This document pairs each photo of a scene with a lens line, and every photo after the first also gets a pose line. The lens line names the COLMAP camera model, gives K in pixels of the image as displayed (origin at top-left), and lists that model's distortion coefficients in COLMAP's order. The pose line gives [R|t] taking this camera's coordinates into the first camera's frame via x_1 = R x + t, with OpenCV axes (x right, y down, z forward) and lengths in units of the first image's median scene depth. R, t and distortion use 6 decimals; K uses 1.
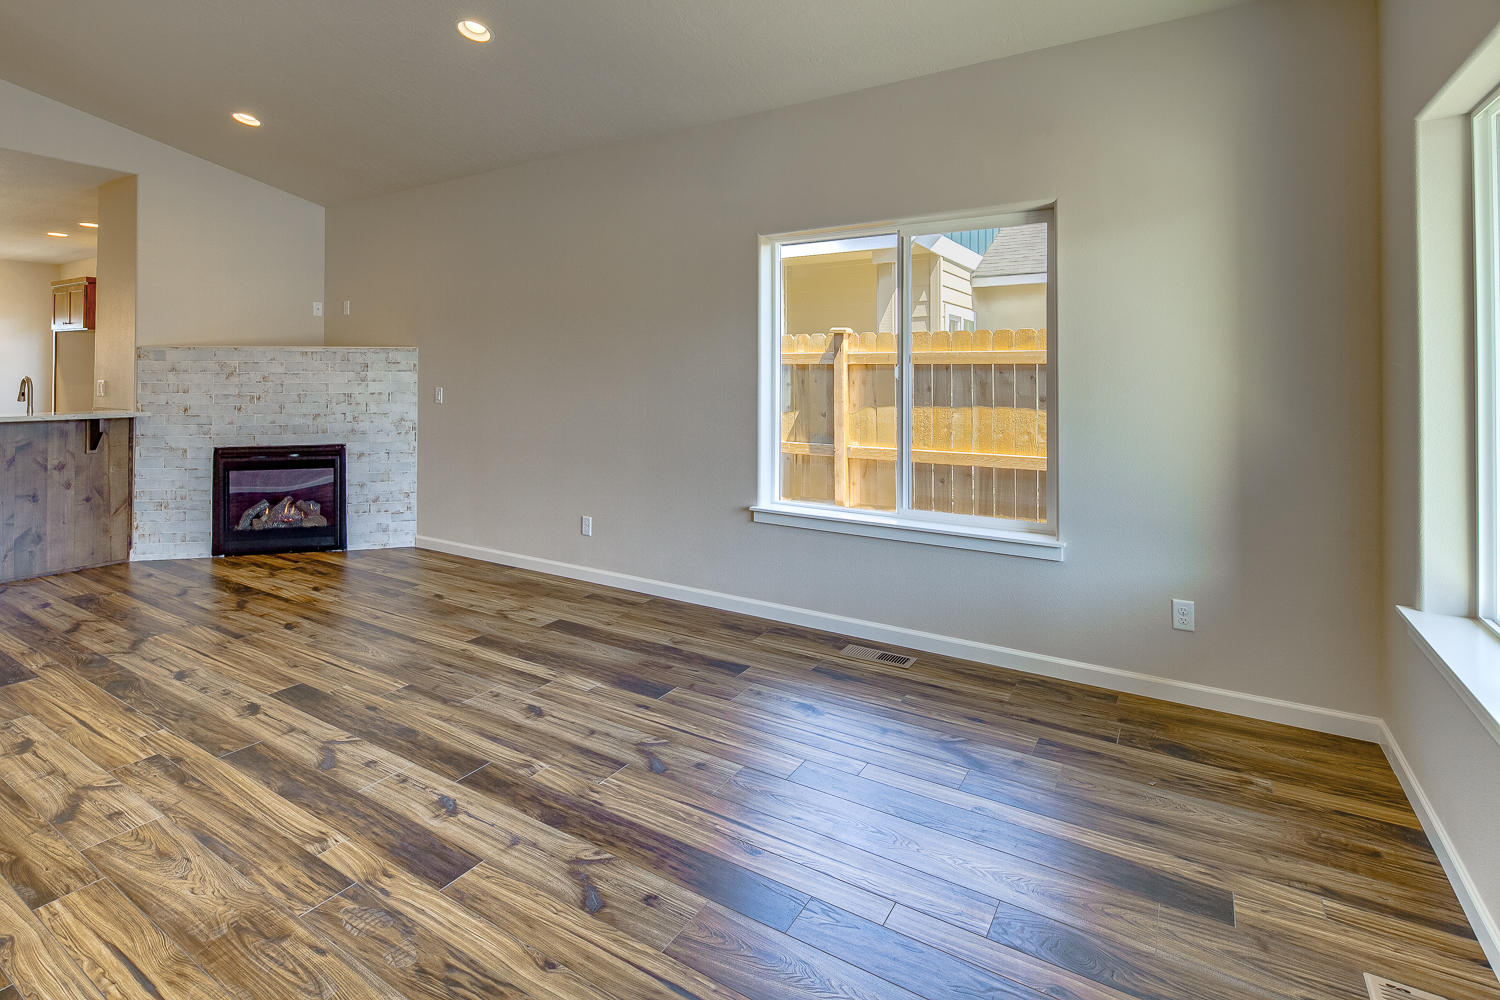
lens RADIAL K [[722.9, 0, 752.6], [0, 722.9, 365.1], [0, 0, 1]] dist [-0.001377, -0.001345]
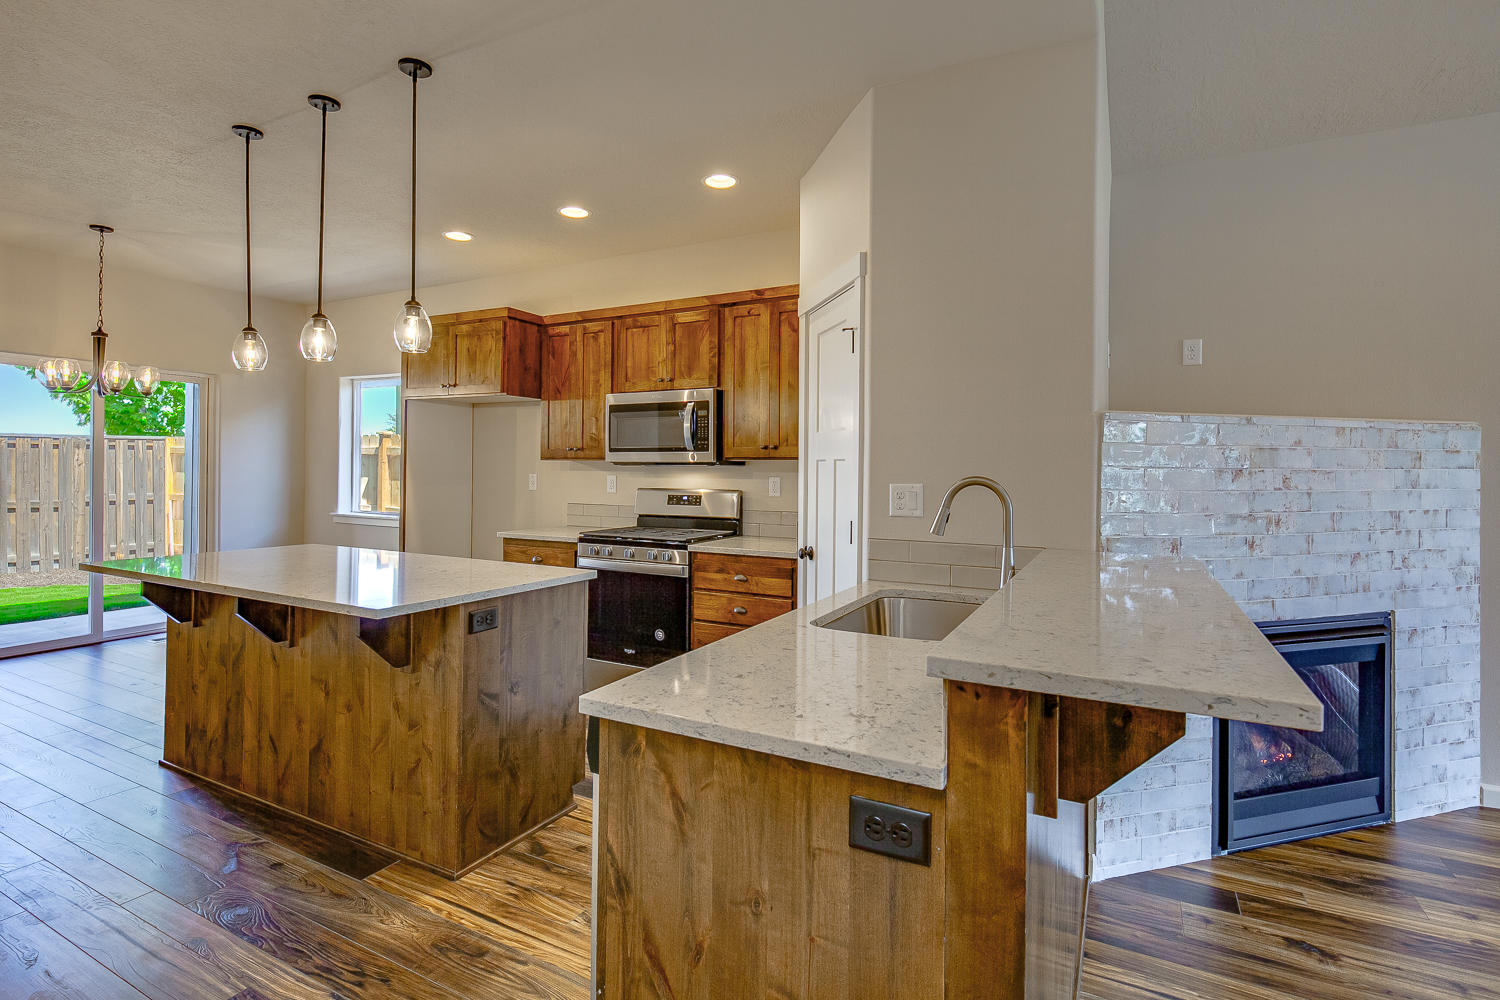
lens RADIAL K [[730.3, 0, 749.1], [0, 730.3, 466.4], [0, 0, 1]] dist [-0.000643, -0.001728]
pose [[0.998009, 0.005716, 0.062807, -1.072065], [-0.006140, 0.999960, 0.006559, 0.007255], [-0.062767, -0.006932, 0.998004, 0.535098]]
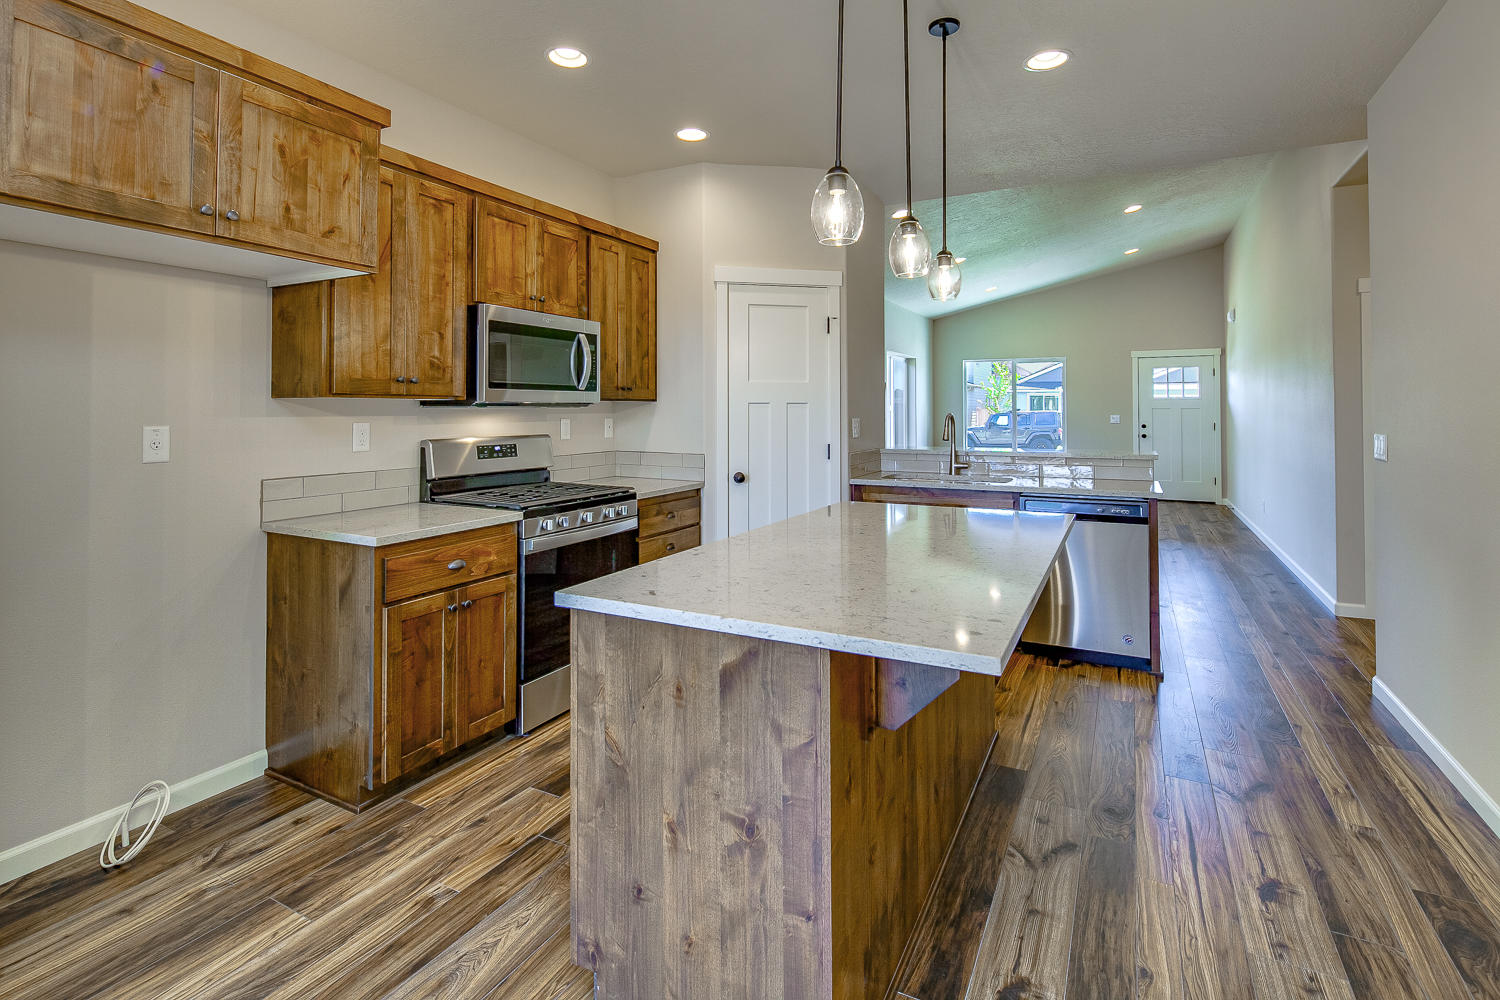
lens RADIAL K [[722.6, 0, 741.8], [0, 722.6, 396.8], [0, 0, 1]] dist [-0.004082, -0.001517]
pose [[-0.060222, 0.014127, 0.998085, -1.766793], [-0.010870, 0.999831, -0.014808, 0.010773], [-0.998126, -0.011741, -0.060058, 1.217904]]
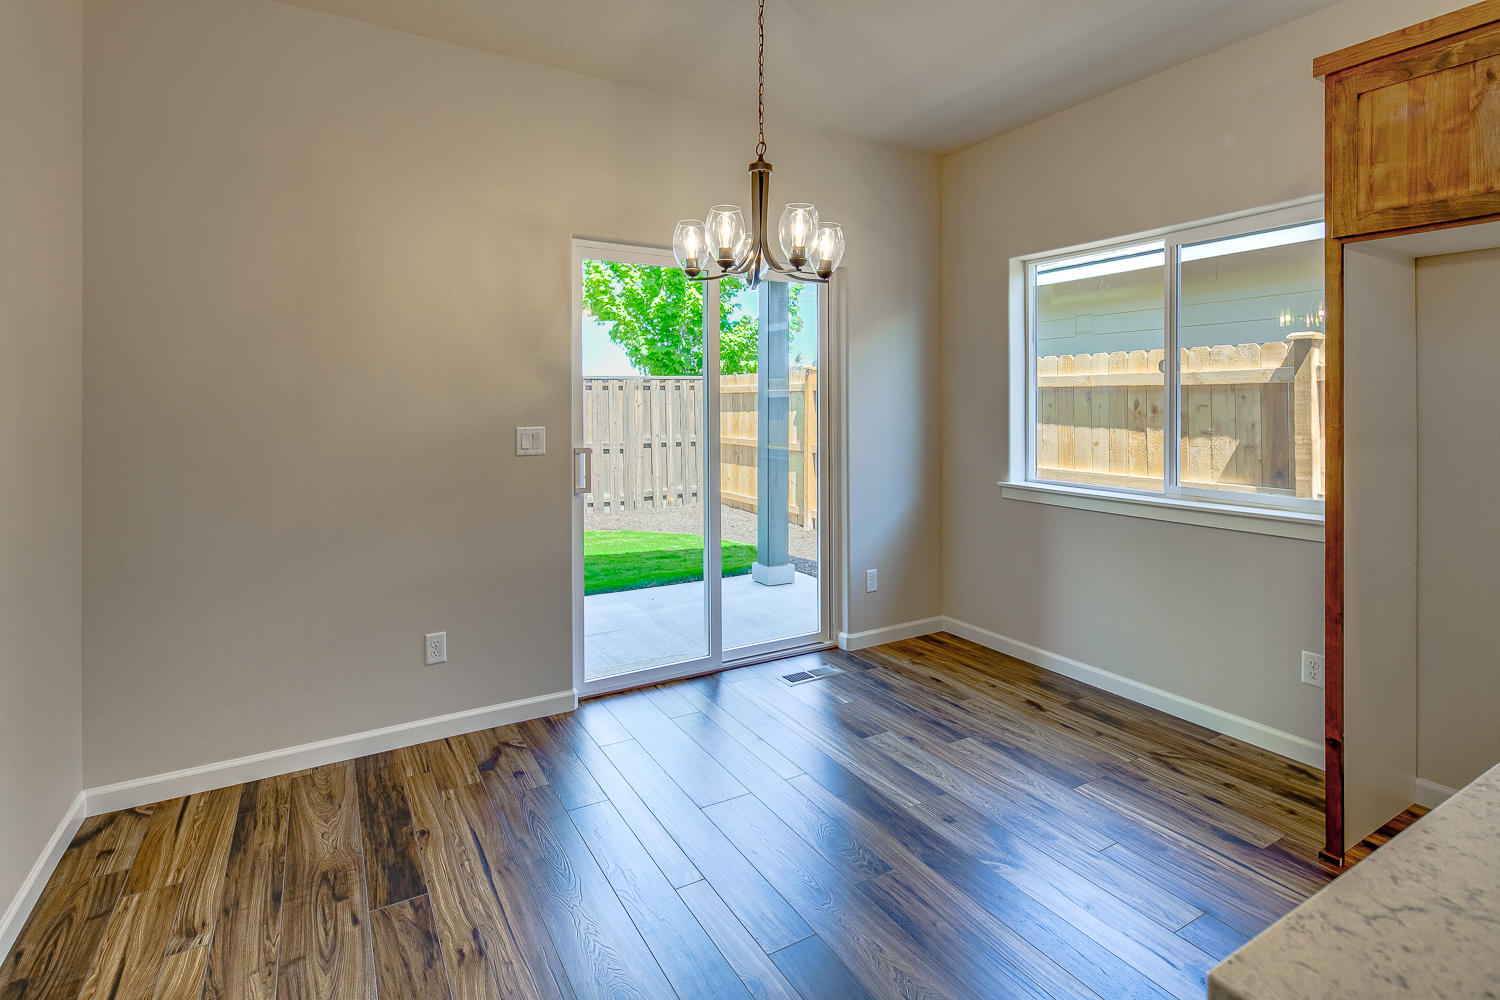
lens RADIAL K [[733.3, 0, 743.4], [0, 733.3, 410.0], [0, 0, 1]] dist [-0.002354, -0.001935]
pose [[0.879409, 0.000051, -0.476066, -1.560768], [0.007721, 0.999867, 0.014371, 0.010973], [0.476004, -0.016313, 0.879292, 1.012023]]
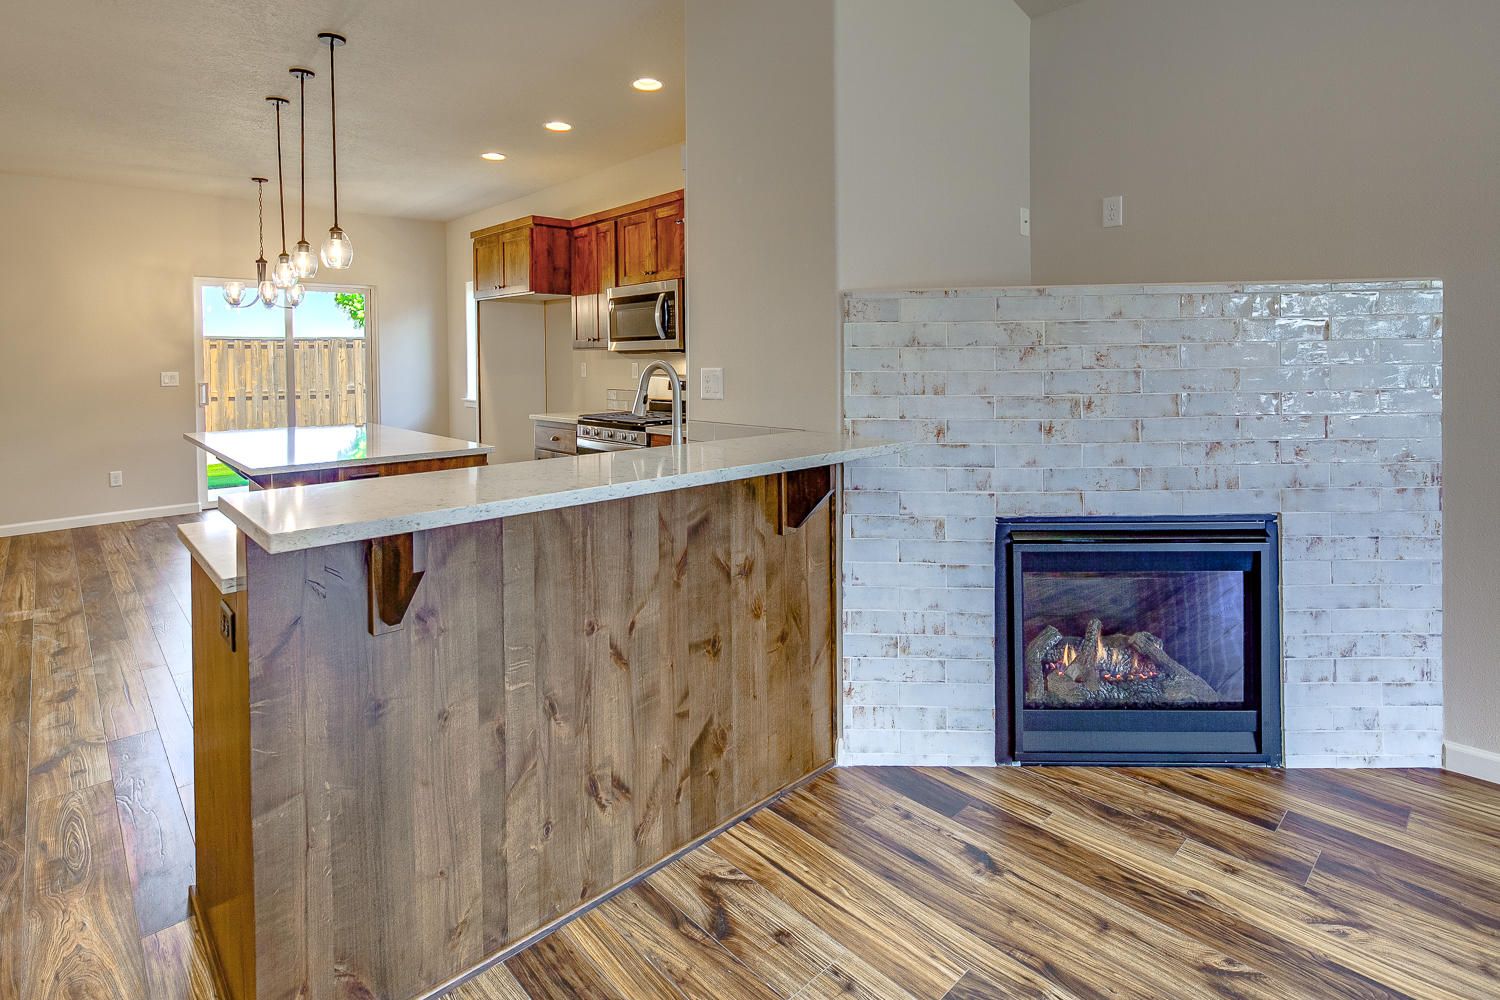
lens RADIAL K [[757.5, 0, 747.7], [0, 757.5, 367.3], [0, 0, 1]] dist [-0.001026, -0.002078]
pose [[0.963619, -0.009936, -0.267095, -0.760786], [0.017219, 0.999541, 0.024938, 0.008464], [0.266724, -0.028630, 0.963348, 0.514552]]
